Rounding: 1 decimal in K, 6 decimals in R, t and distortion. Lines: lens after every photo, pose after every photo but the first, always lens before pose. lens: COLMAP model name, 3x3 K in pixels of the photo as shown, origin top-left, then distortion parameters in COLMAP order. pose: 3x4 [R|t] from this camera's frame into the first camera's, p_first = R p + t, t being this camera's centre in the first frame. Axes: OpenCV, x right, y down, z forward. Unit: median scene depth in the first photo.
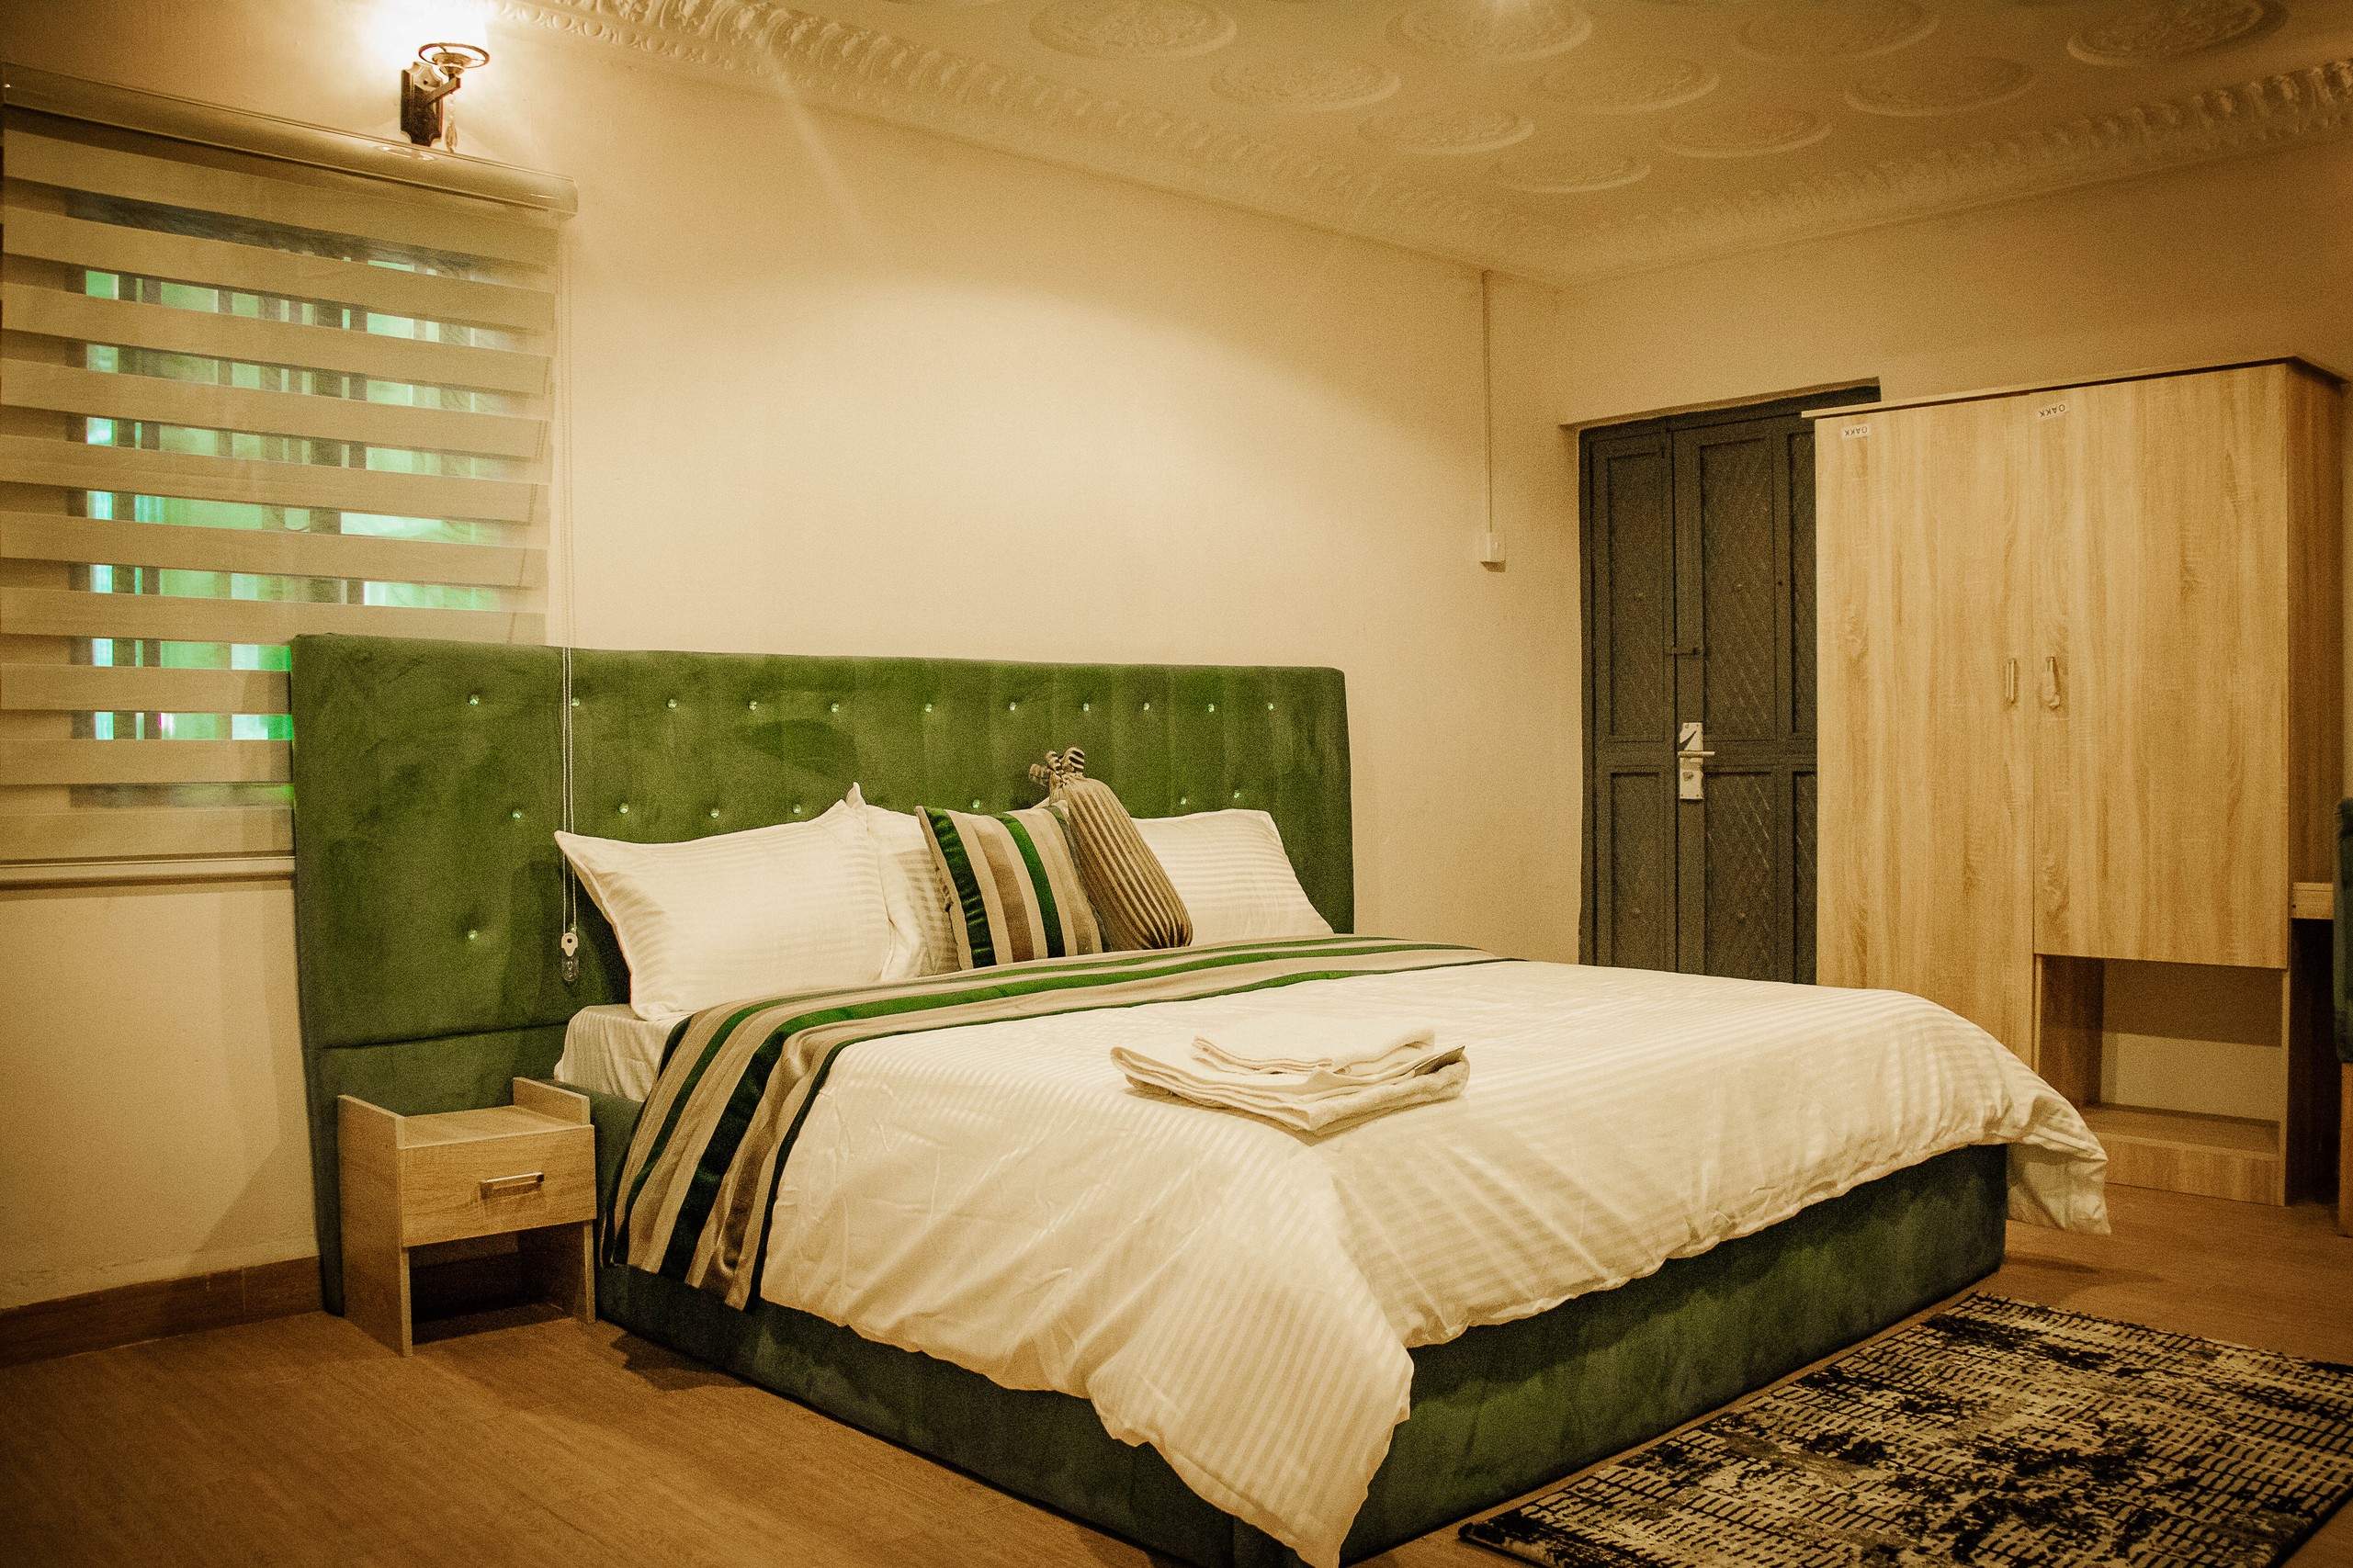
lens RADIAL K [[2032.3, 0, 1176.5], [0, 2032.3, 784.0], [0, 0, 1]] dist [-0.197228, 0.193954]
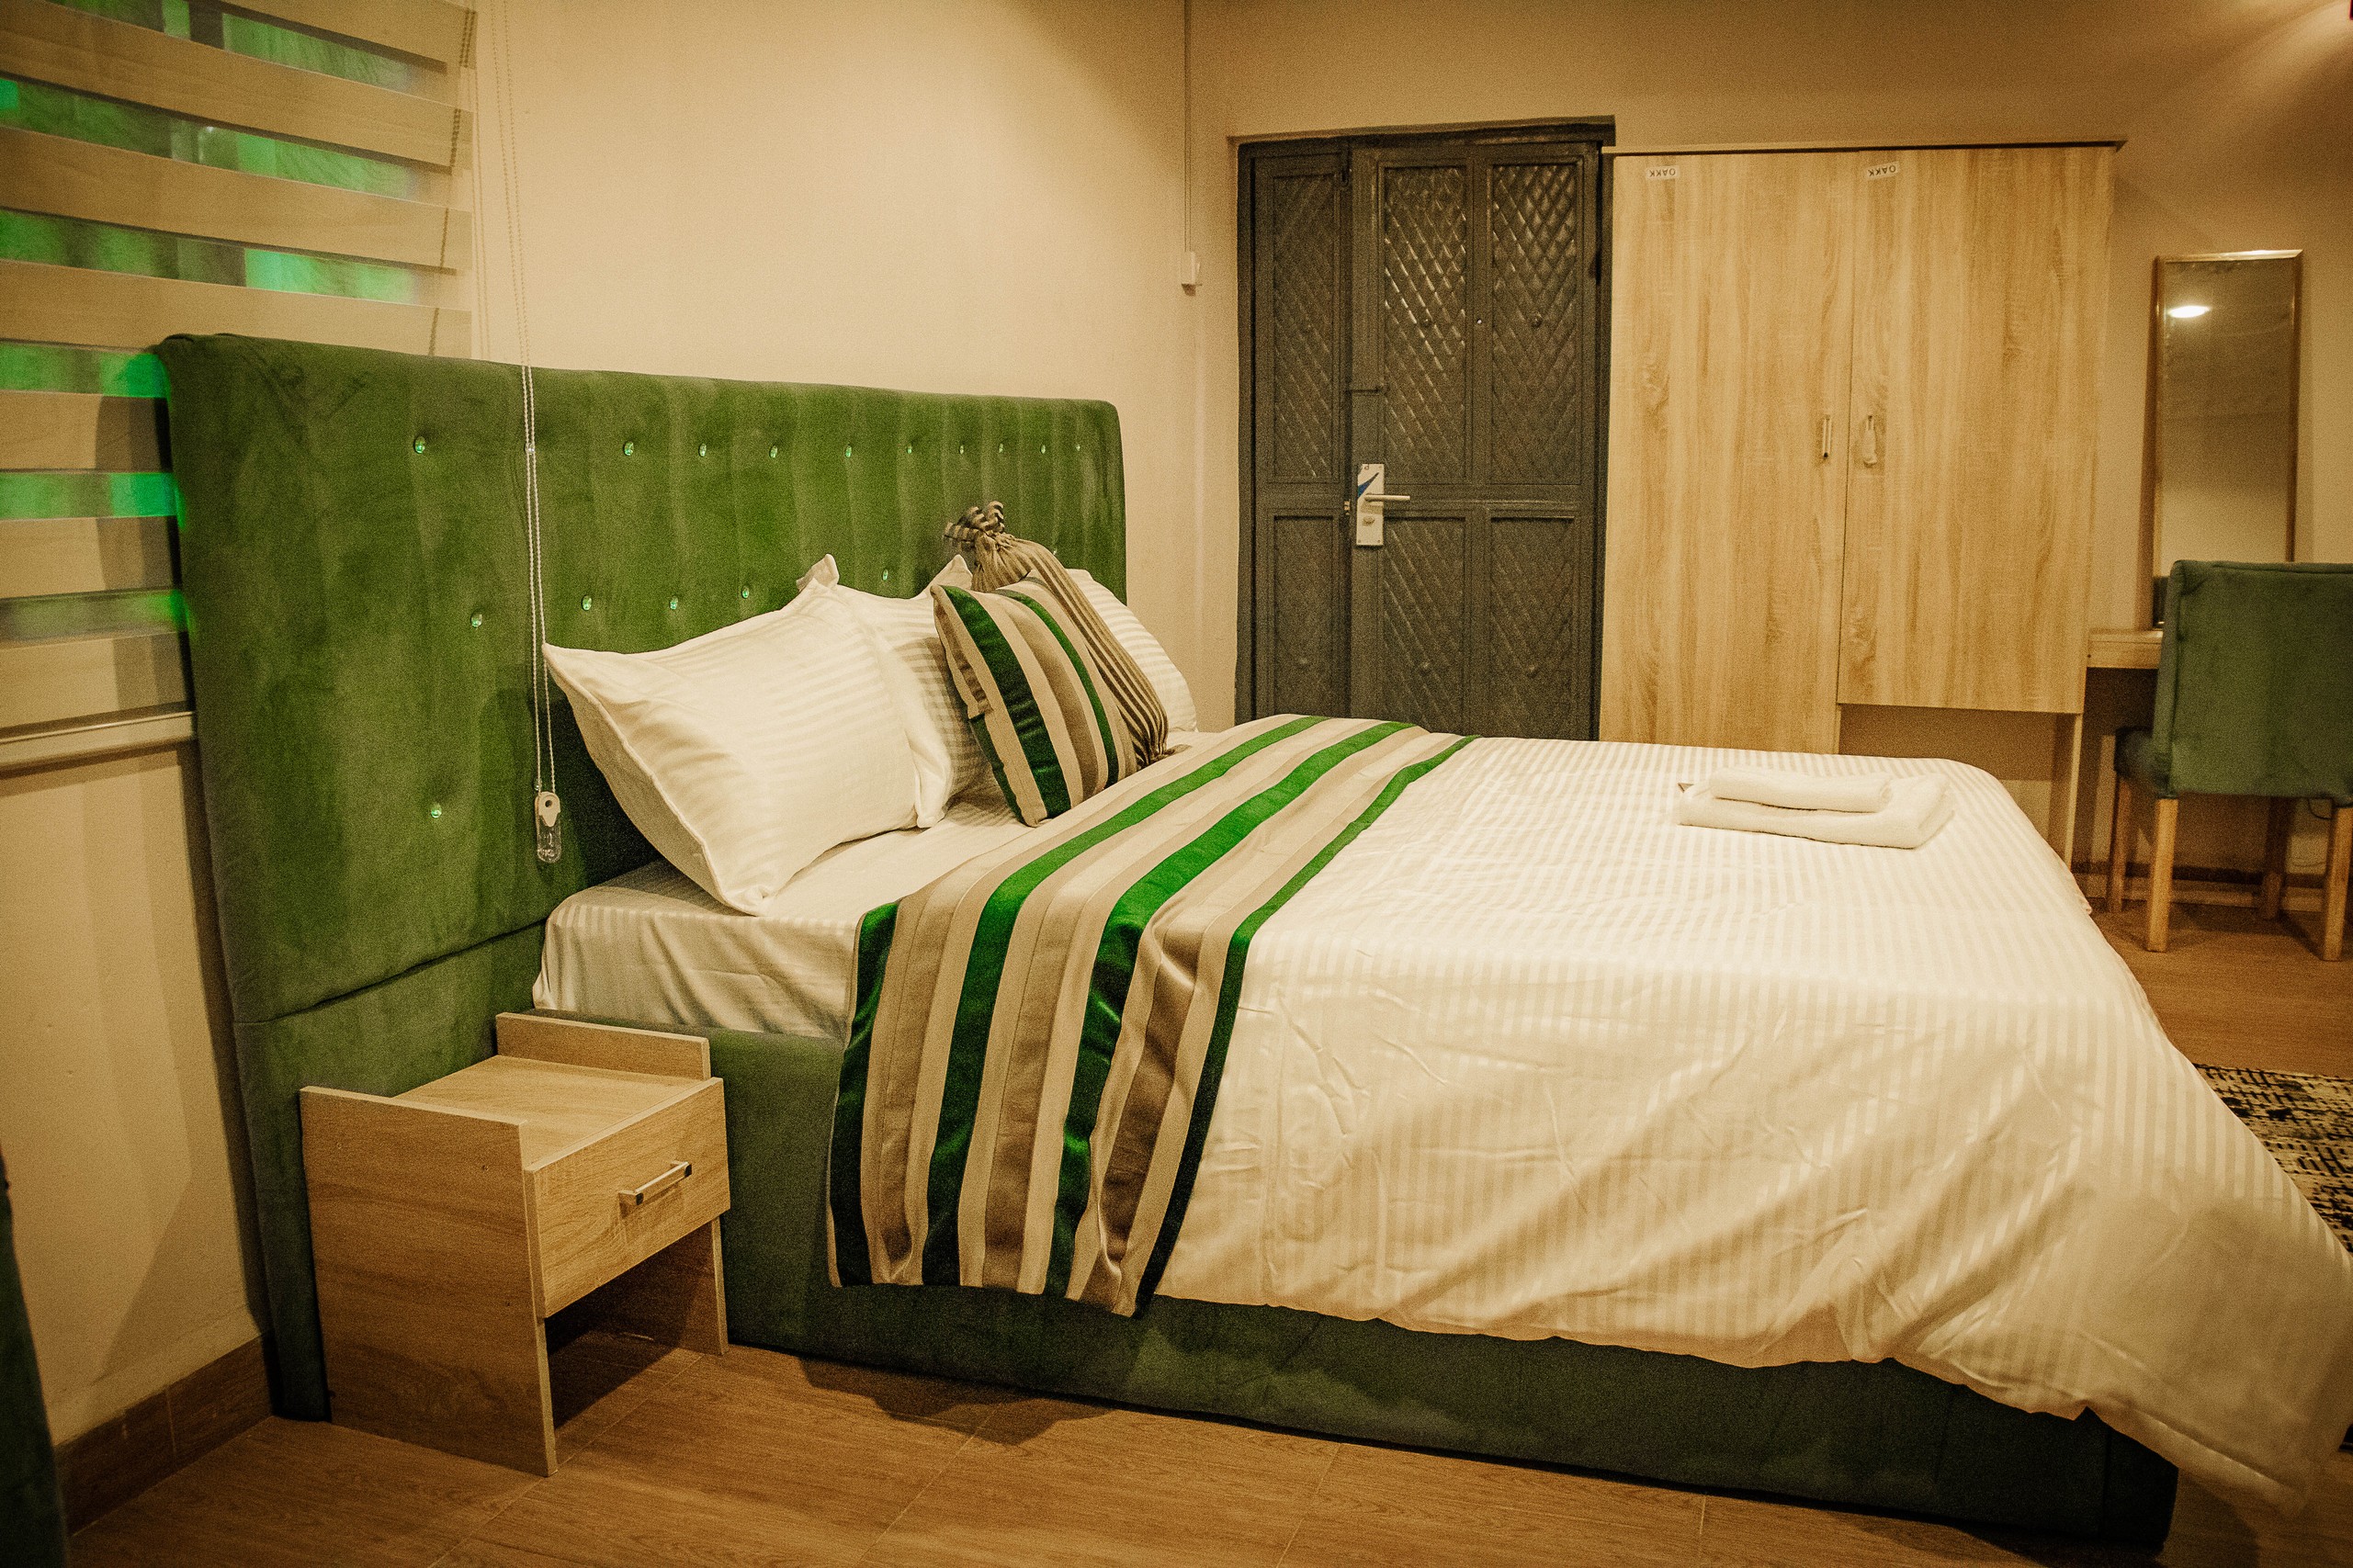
lens RADIAL K [[1980.9, 0, 1176.5], [0, 1980.9, 784.0], [0, 0, 1]] dist [-0.189986, 0.194302]
pose [[0.880368, -0.068362, 0.469338, -0.409265], [-0.000042, 0.989547, 0.144213, -0.022441], [-0.474291, -0.126980, 0.871163, 0.312389]]
